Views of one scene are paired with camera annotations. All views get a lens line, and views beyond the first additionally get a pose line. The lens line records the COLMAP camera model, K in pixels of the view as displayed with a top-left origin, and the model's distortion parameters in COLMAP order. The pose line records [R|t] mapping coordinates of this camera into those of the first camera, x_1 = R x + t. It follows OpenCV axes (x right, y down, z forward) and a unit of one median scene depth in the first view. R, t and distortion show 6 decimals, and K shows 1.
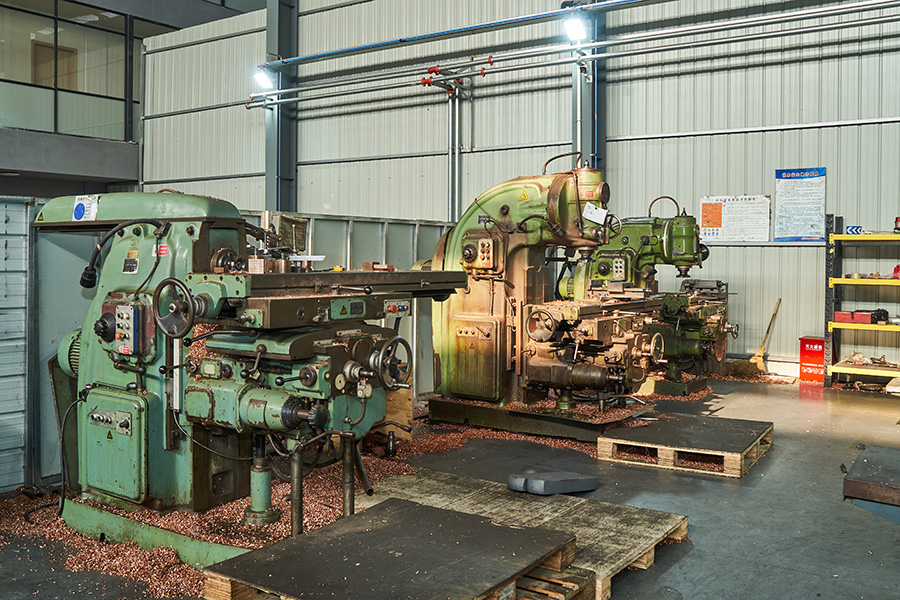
lens RADIAL K [[879.6, 0, 450.0], [0, 879.6, 300.0], [0, 0, 1]] dist [0.002158, 0.000986]
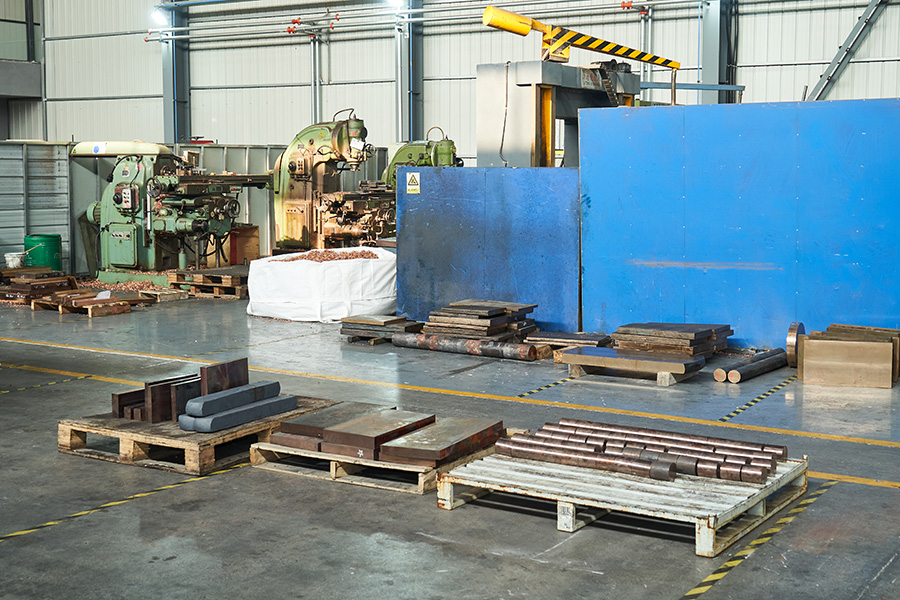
lens RADIAL K [[1242.0, 0, 451.1], [0, 1242.0, 281.9], [0, 0, 1]] dist [0.100854, 0.009941]
pose [[0.999332, -0.011817, 0.034588, 0.394842], [0.010220, 0.998889, 0.046004, 0.106376], [-0.035093, -0.045620, 0.998342, -2.394451]]
